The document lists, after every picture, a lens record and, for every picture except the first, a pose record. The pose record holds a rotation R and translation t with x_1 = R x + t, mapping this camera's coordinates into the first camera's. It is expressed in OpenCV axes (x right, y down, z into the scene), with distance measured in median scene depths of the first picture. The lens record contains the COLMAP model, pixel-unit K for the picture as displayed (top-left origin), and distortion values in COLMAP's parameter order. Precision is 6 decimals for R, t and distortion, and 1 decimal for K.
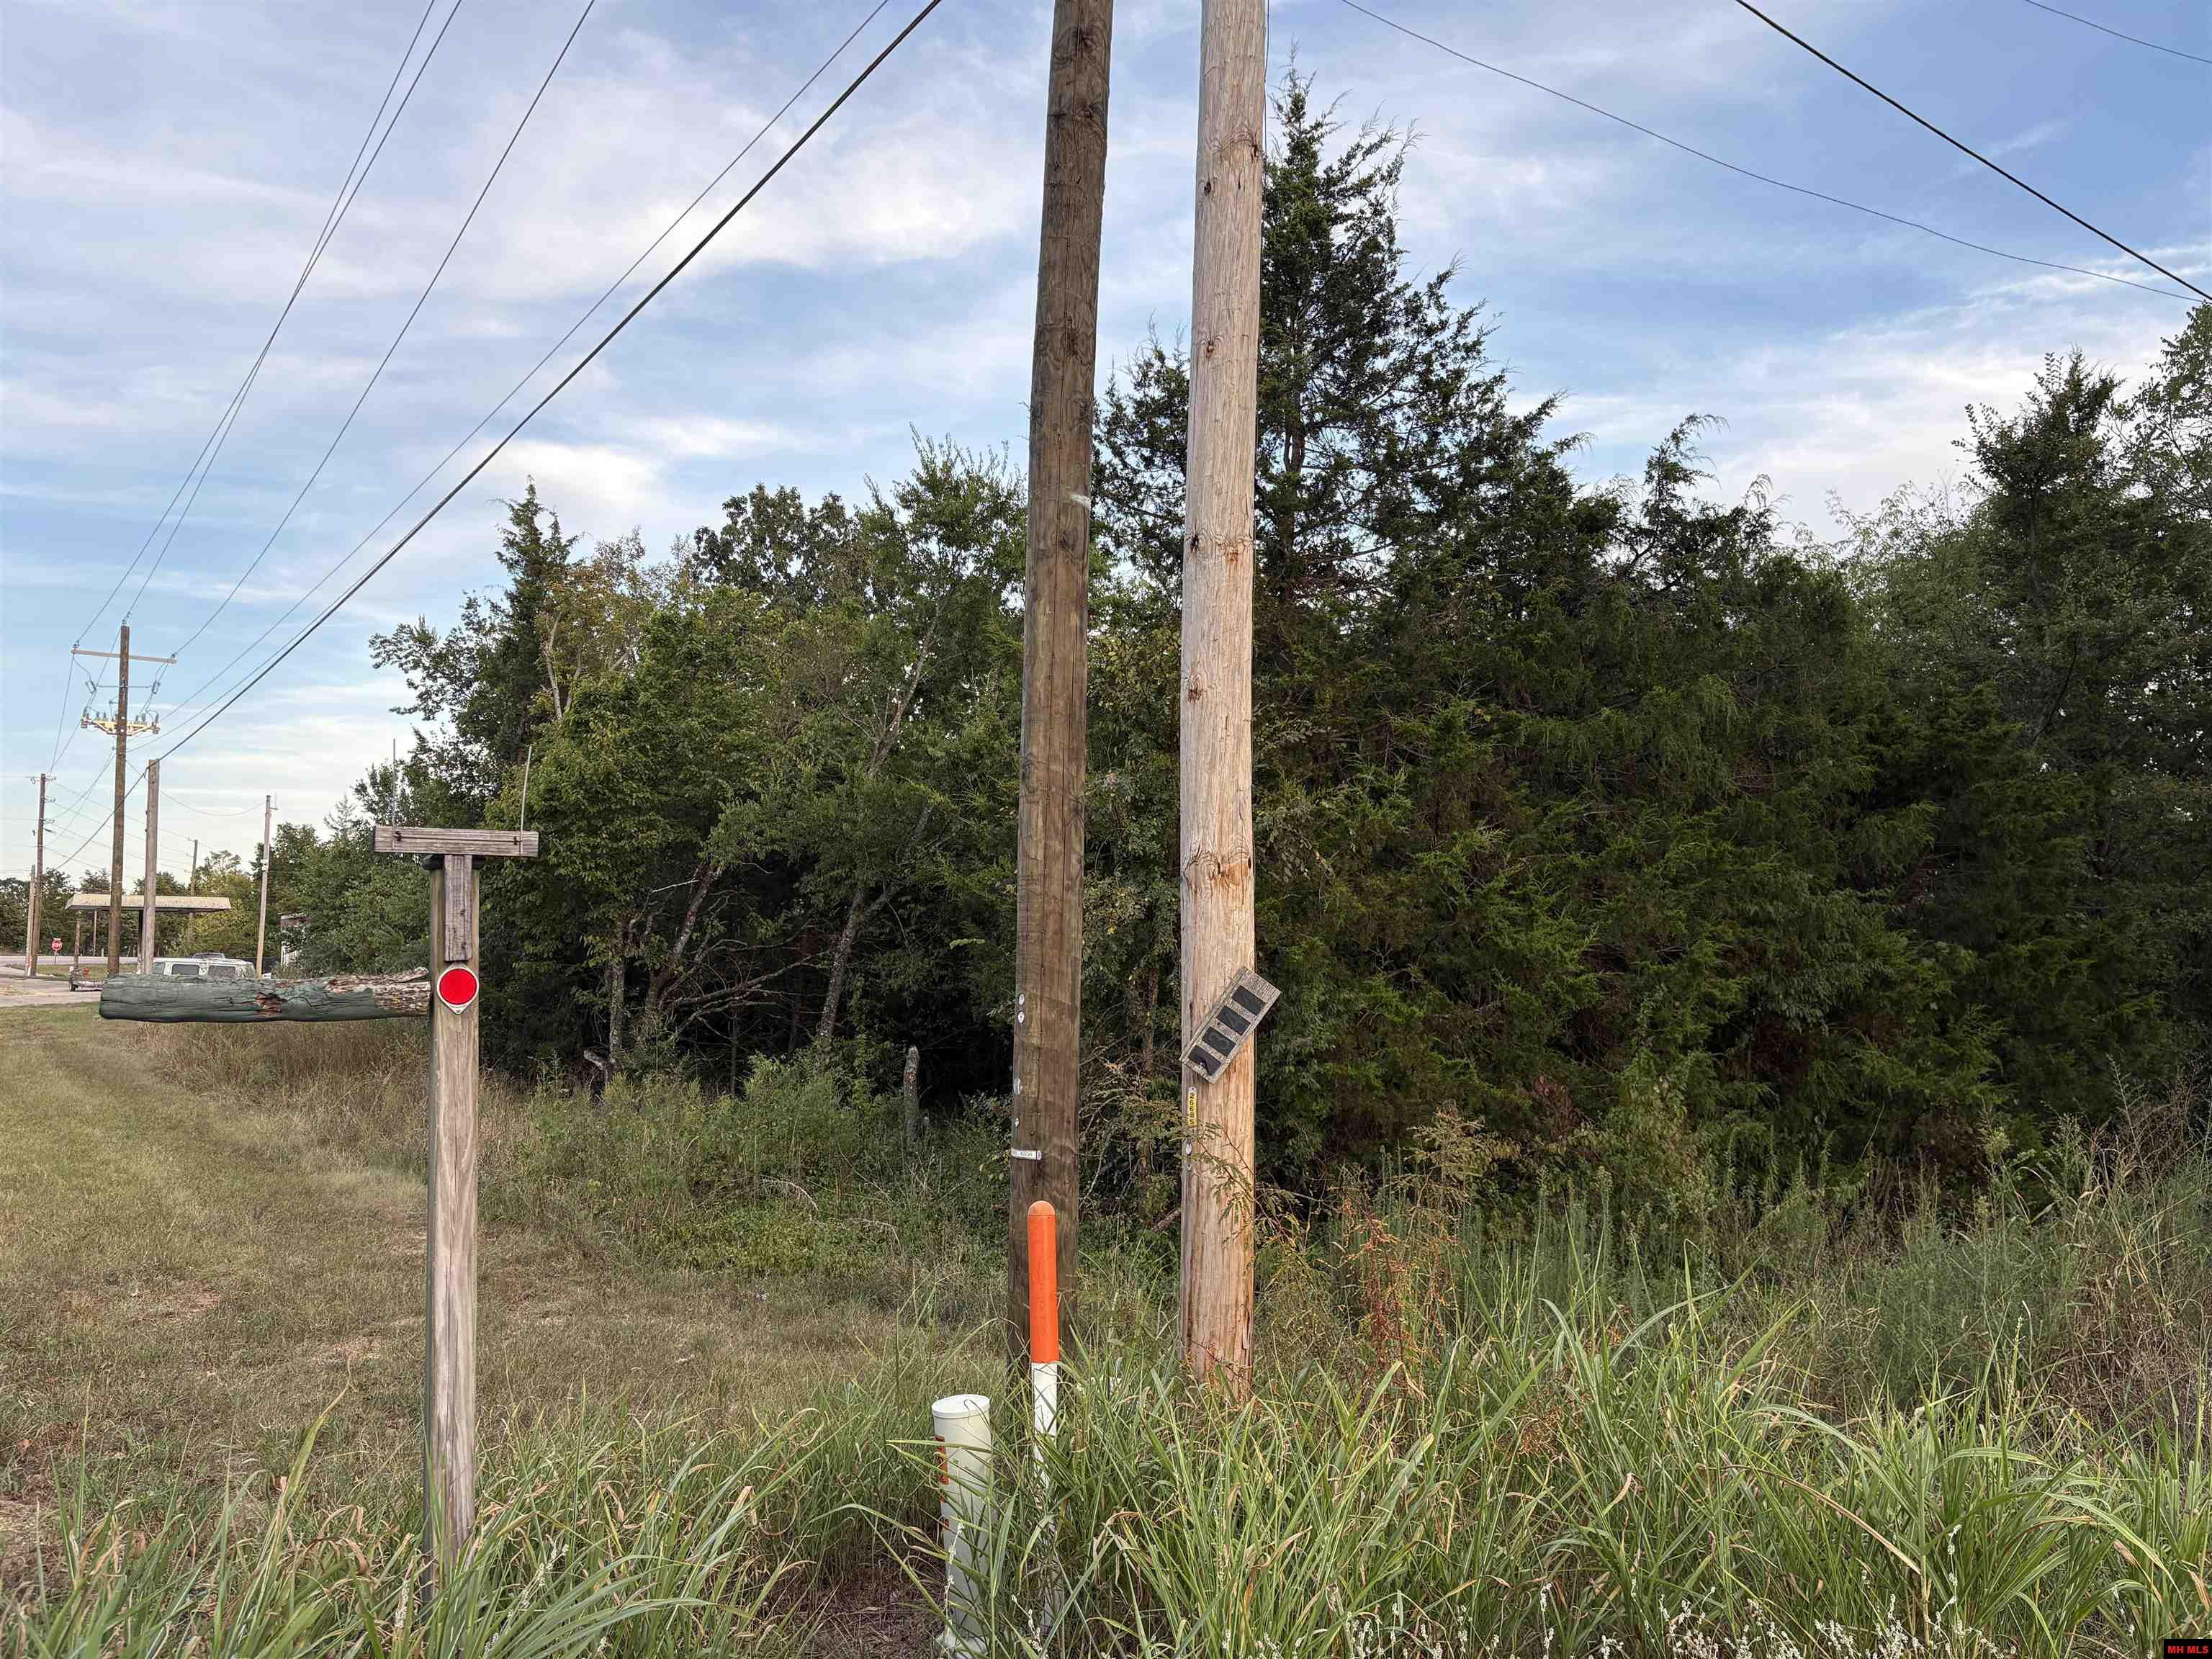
lens RADIAL K [[1691.2, 0, 1114.9], [0, 1691.2, 833.3], [0, 0, 1]] dist [0.074357, -0.076420]
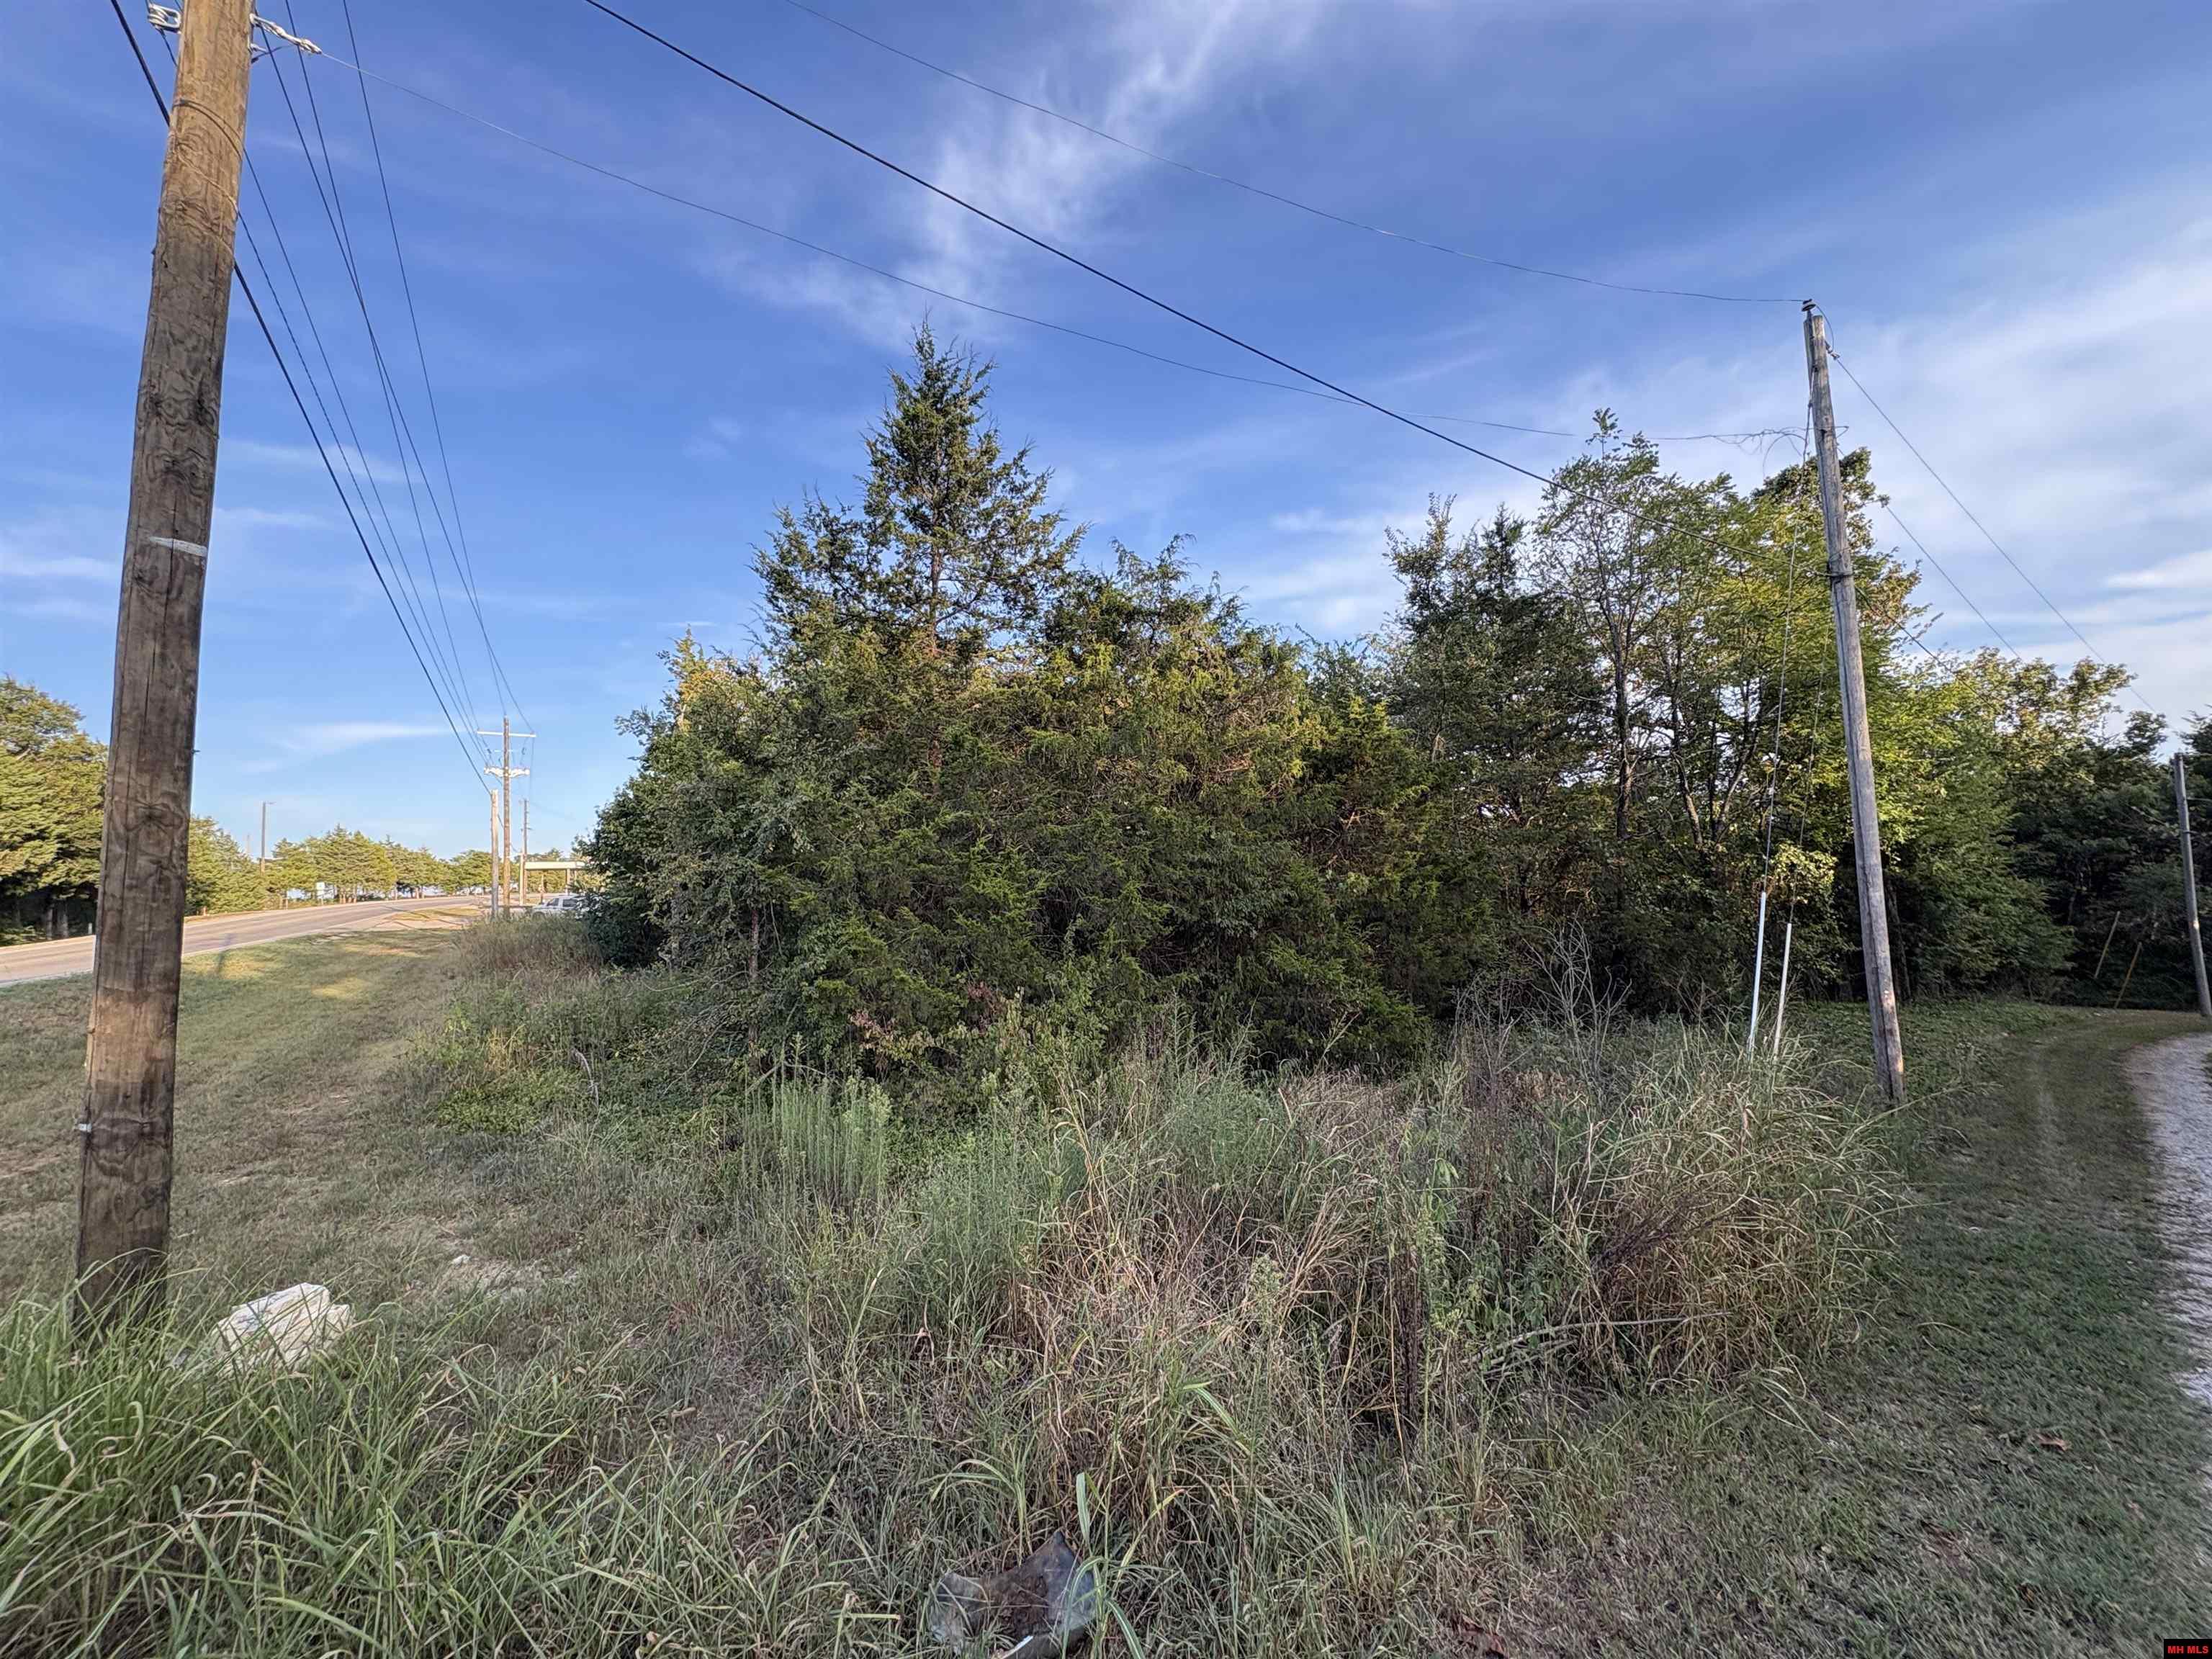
lens RADIAL K [[888.5, 0, 1102.6], [0, 888.5, 833.4], [0, 0, 1]] dist [0.010822, -0.000043]
pose [[0.999114, -0.031623, -0.027776, 0.174895], [0.032317, 0.999168, 0.024888, 0.000746], [0.026966, -0.025763, 0.999304, 0.116560]]
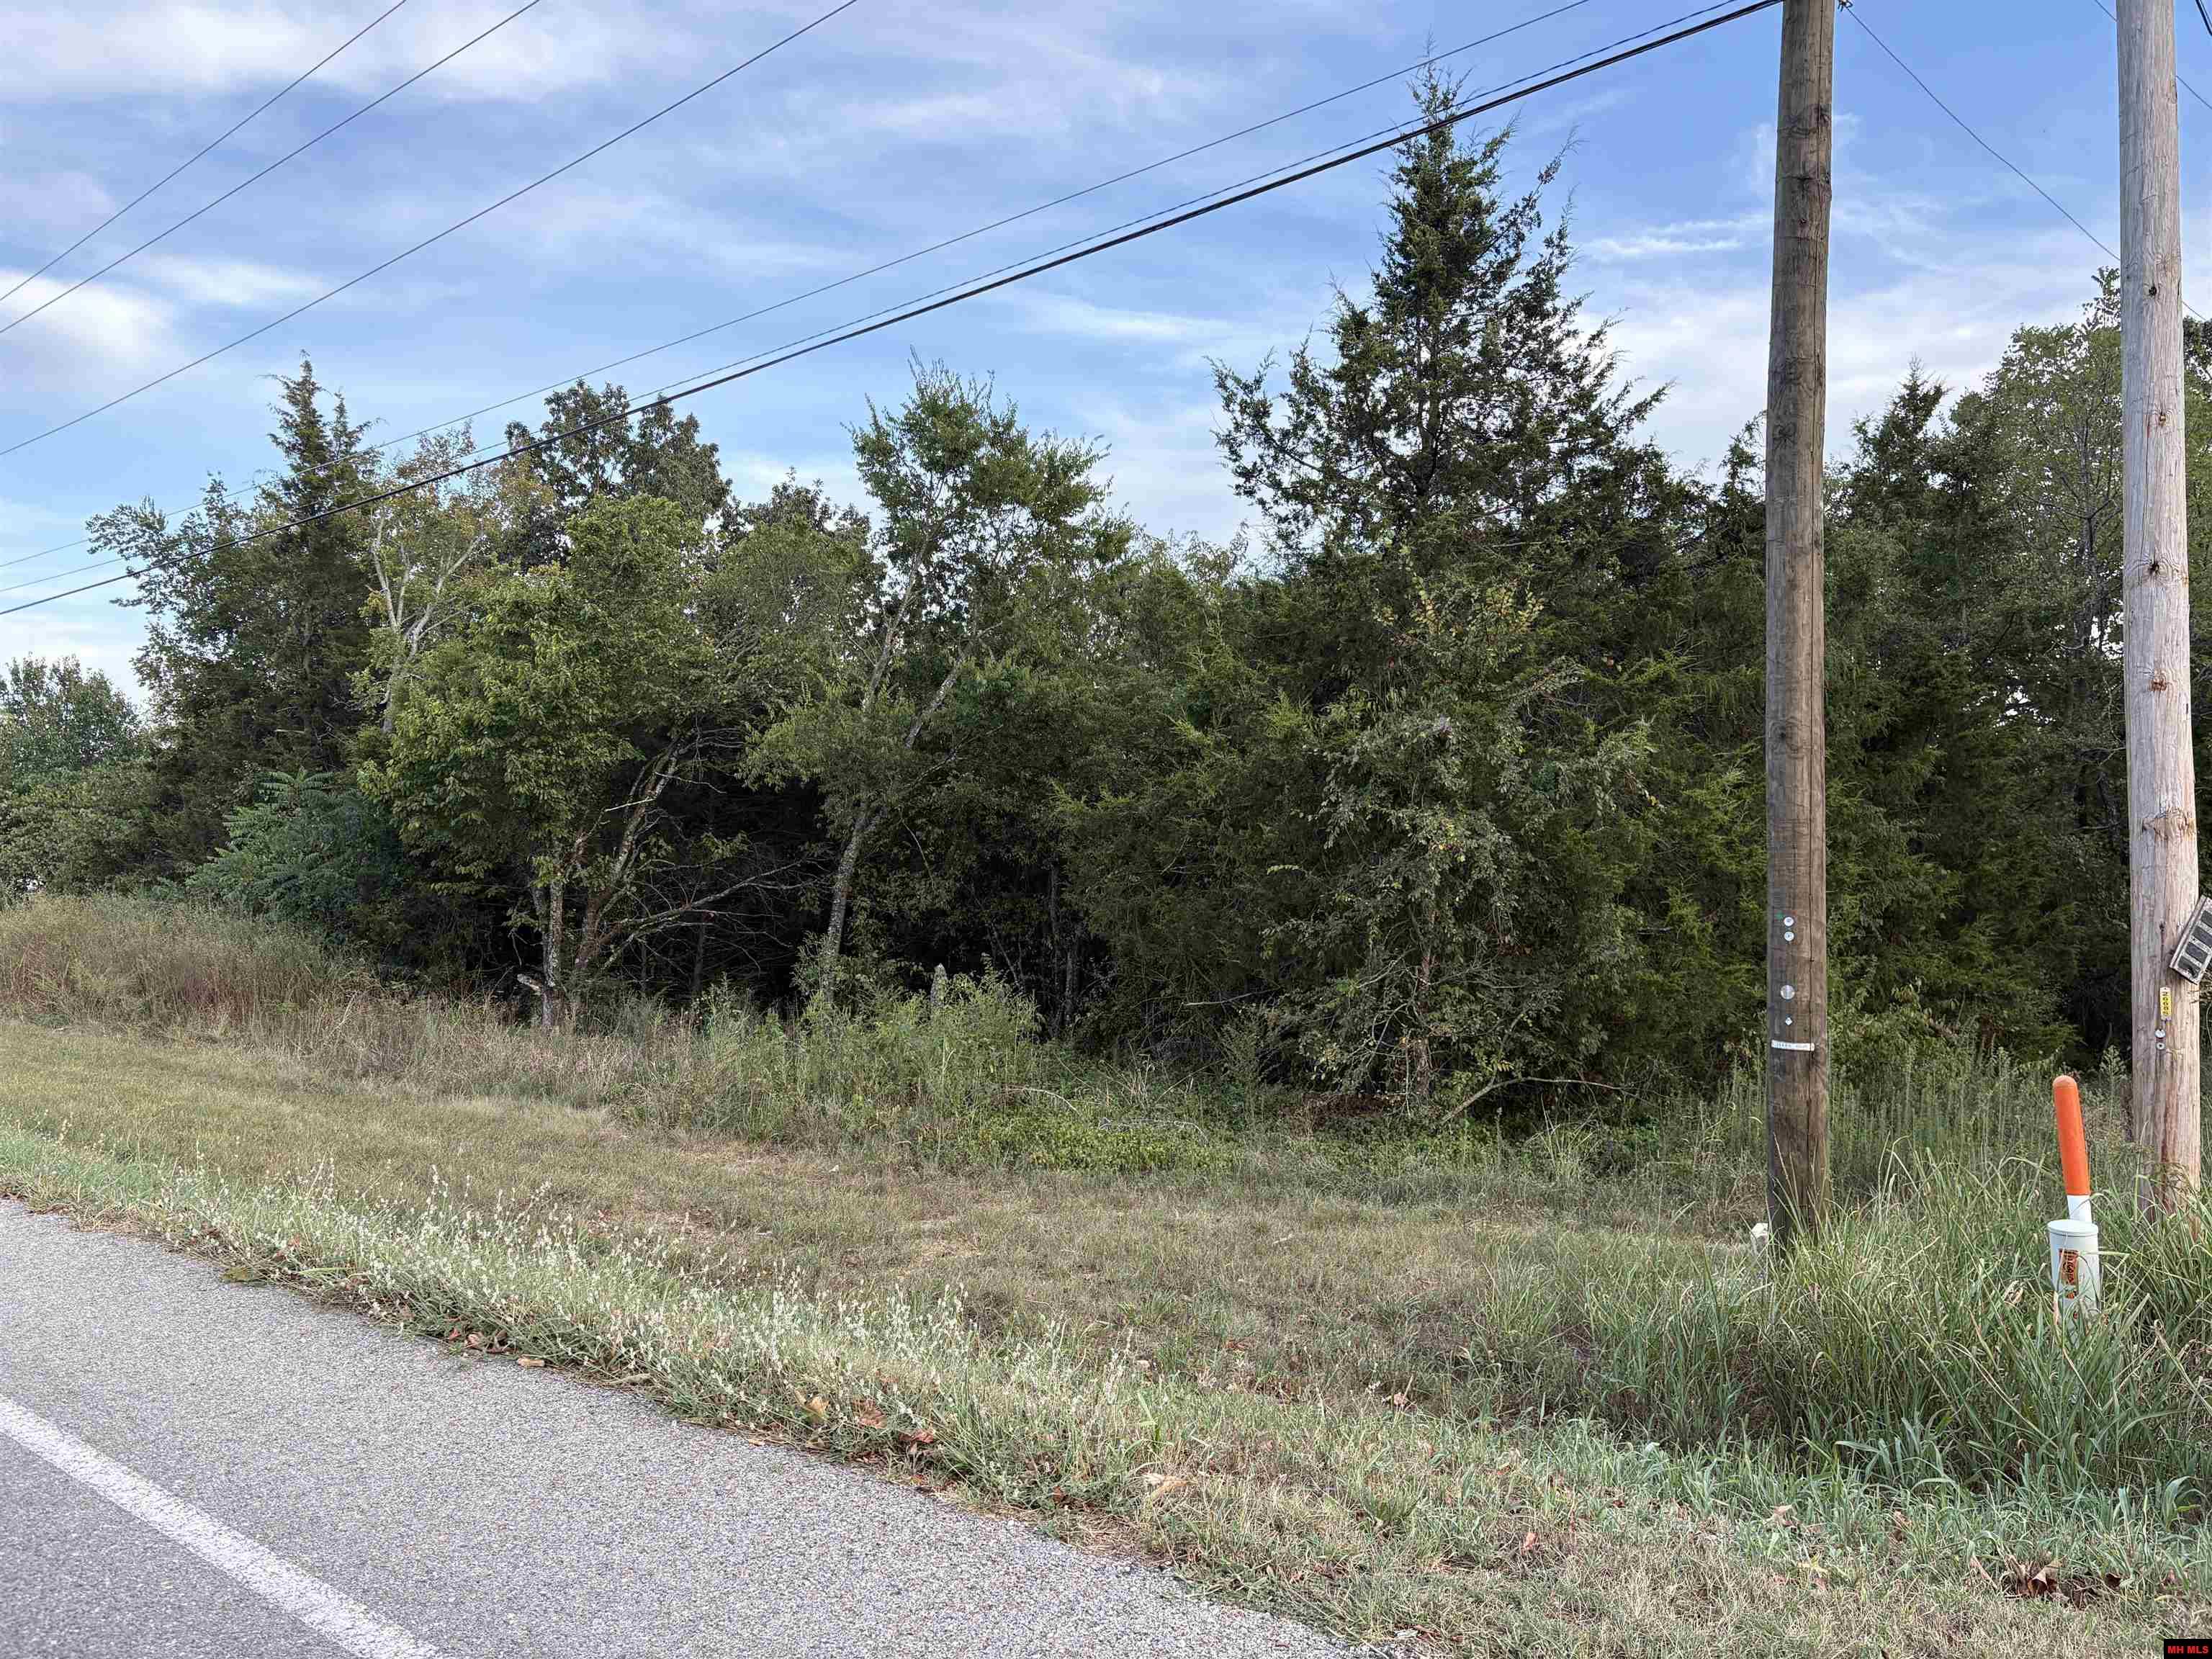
lens RADIAL K [[1691.2, 0, 1129.0], [0, 1691.2, 830.4], [0, 0, 1]] dist [0.074357, -0.076420]
pose [[0.968650, 0.003683, 0.248402, -0.225579], [-0.015733, 0.998792, 0.046542, -0.004510], [-0.247931, -0.048991, 0.967538, -0.017971]]
